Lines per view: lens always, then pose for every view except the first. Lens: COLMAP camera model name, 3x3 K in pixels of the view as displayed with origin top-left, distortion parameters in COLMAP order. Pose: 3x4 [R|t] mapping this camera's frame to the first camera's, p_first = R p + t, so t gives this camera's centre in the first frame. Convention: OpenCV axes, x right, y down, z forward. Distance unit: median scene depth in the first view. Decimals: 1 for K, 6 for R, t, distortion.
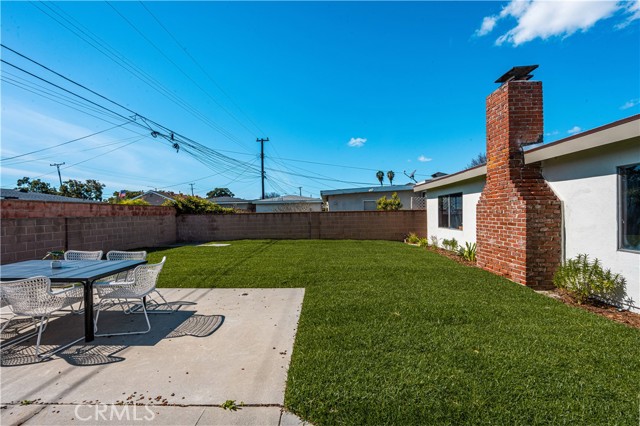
lens RADIAL K [[249.5, 0, 321.8], [0, 249.5, 212.5], [0, 0, 1]] dist [0.001986, 0.000295]
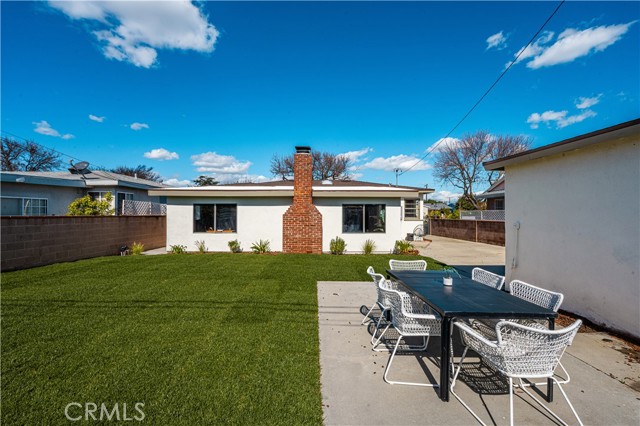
lens RADIAL K [[249.5, 0, 319.7], [0, 249.5, 214.5], [0, 0, 1]] dist [0.001986, 0.000295]
pose [[0.010590, 0.018699, 0.999769, -0.515703], [-0.005228, 0.999813, -0.018644, -0.002073], [-0.999930, -0.005029, 0.010686, 0.382396]]
